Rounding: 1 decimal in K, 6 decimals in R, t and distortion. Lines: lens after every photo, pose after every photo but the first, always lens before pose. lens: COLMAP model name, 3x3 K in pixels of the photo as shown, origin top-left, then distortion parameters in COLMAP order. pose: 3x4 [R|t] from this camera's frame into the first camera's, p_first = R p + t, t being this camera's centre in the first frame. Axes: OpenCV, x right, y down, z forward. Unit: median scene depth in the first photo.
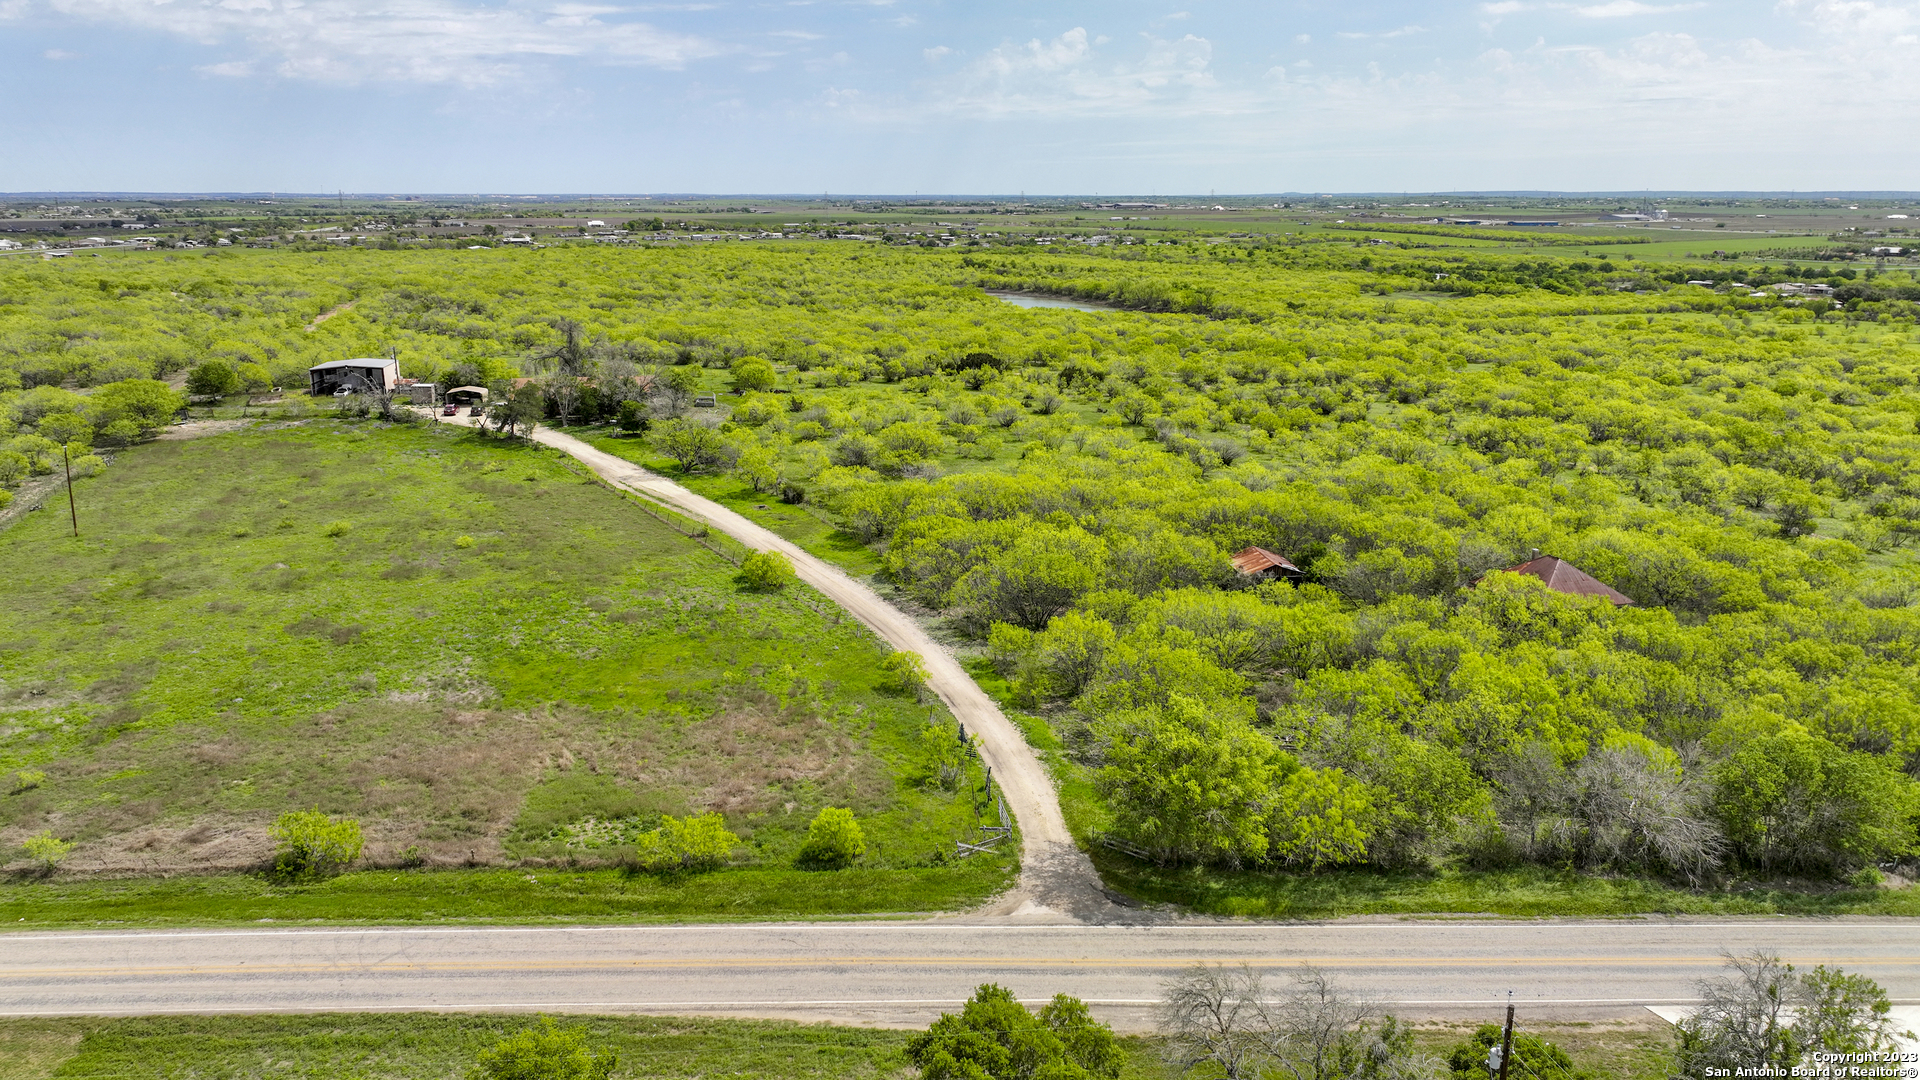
lens RADIAL K [[1371.0, 0, 961.6], [0, 1371.0, 540.5], [0, 0, 1]] dist [-0.010795, 0.008373]
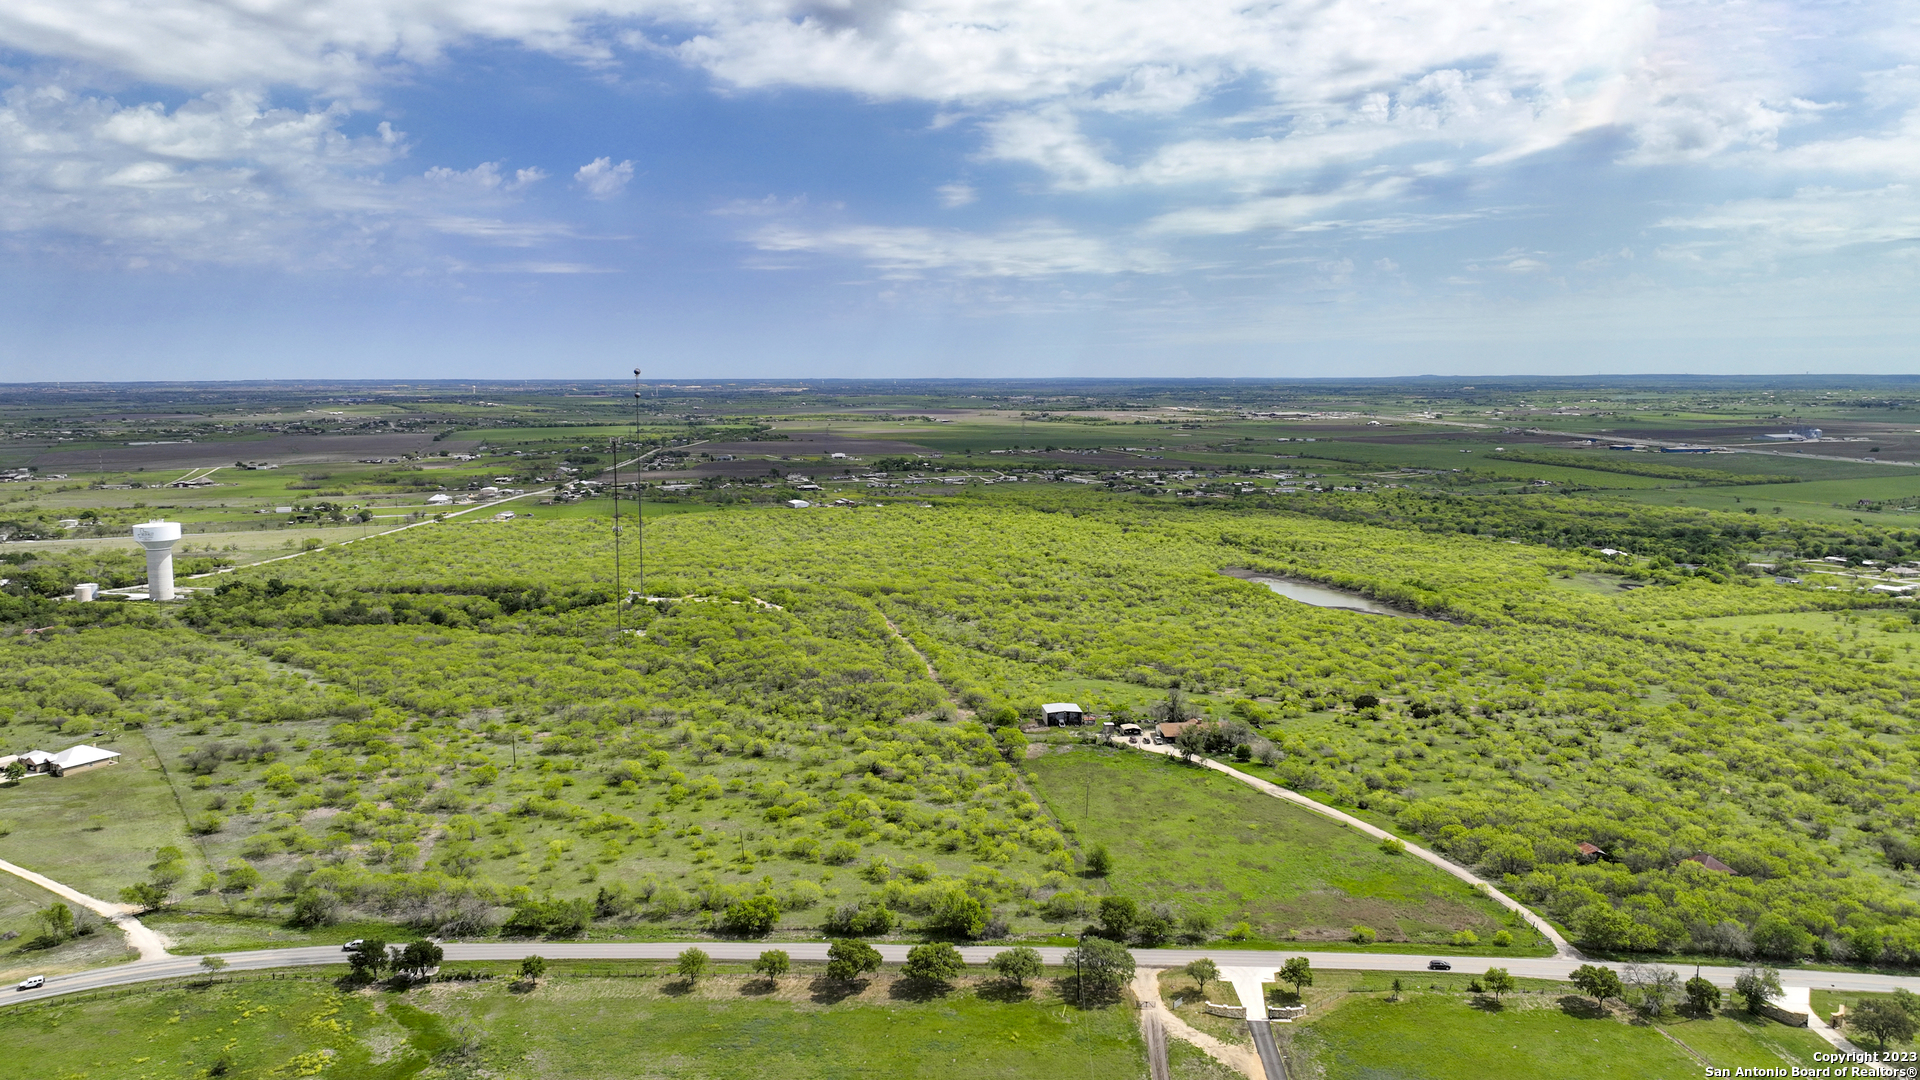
lens RADIAL K [[1371.0, 0, 970.9], [0, 1371.0, 553.3], [0, 0, 1]] dist [-0.010795, 0.008373]
pose [[0.995712, 0.017182, -0.090896, -0.854374], [-0.028168, 0.992254, -0.120991, -0.229748], [0.088113, 0.123033, 0.988483, -2.049208]]
